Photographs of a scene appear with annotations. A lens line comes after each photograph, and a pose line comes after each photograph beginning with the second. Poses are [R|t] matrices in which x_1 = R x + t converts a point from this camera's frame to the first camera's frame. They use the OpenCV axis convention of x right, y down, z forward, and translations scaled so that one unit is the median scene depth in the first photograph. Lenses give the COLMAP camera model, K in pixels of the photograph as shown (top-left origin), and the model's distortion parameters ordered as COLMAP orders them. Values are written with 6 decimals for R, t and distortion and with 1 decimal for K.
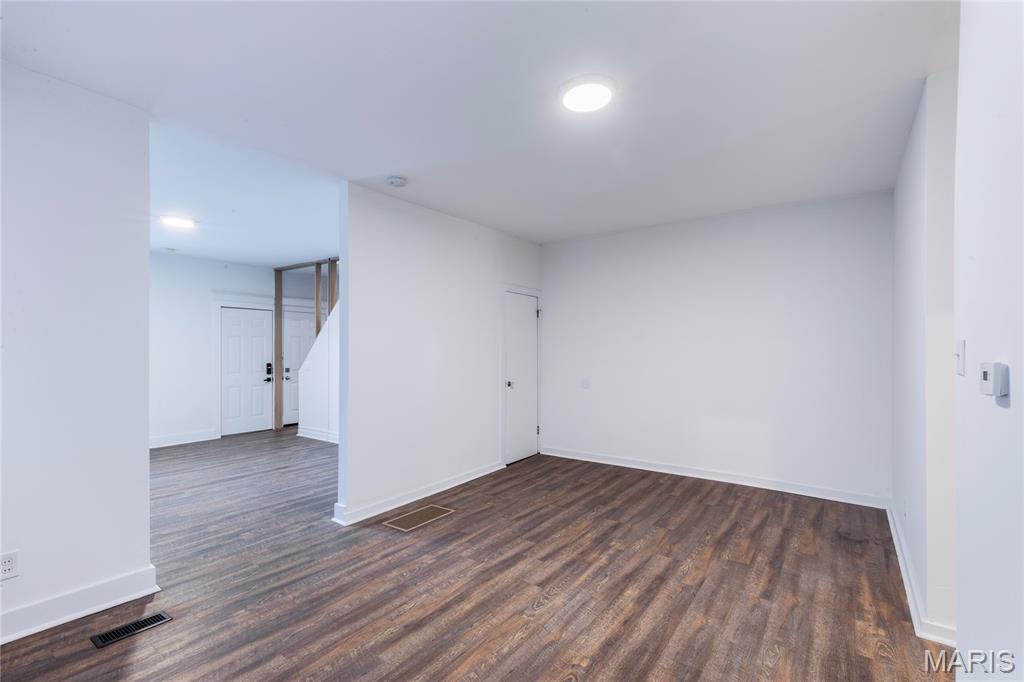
lens RADIAL K [[462.5, 0, 517.0], [0, 462.5, 350.1], [0, 0, 1]] dist [0.007364, -0.001293]
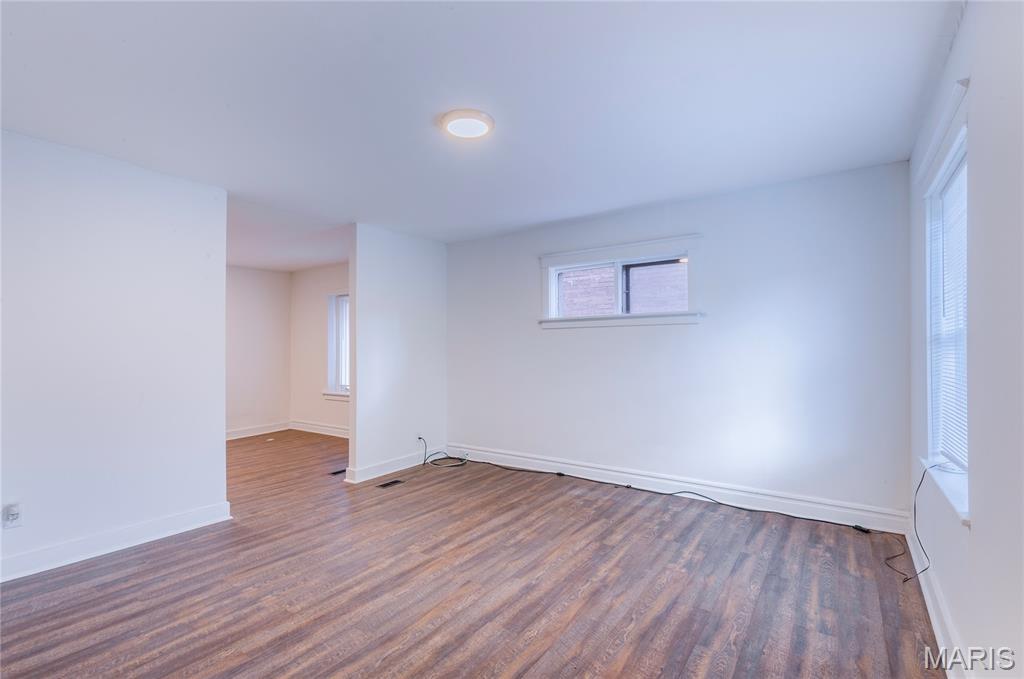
lens RADIAL K [[462.5, 0, 505.4], [0, 462.5, 346.6], [0, 0, 1]] dist [0.007364, -0.001293]
pose [[-0.999967, 0.005437, -0.006092, -1.232661], [0.005479, 0.999961, -0.006892, -0.003519], [0.006054, -0.006925, -0.999958, 2.505588]]
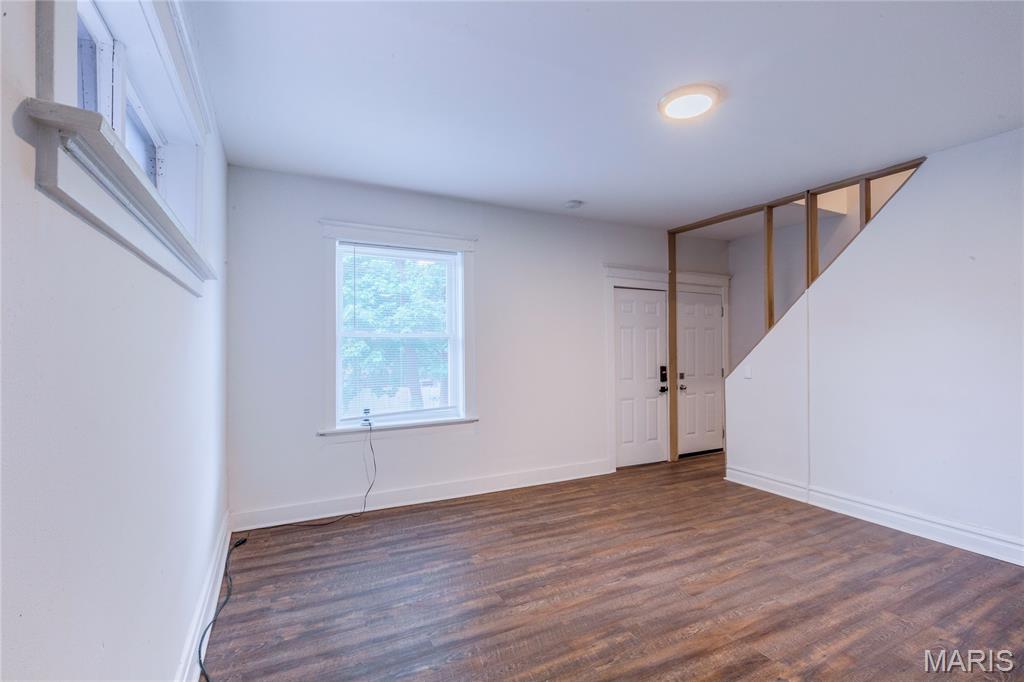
lens RADIAL K [[462.5, 0, 508.5], [0, 462.5, 349.8], [0, 0, 1]] dist [0.007364, -0.001293]
pose [[0.887893, -0.001328, -0.460049, -1.073501], [0.004181, 0.999978, 0.005183, -0.002425], [0.460032, -0.006526, 0.887879, 0.695486]]
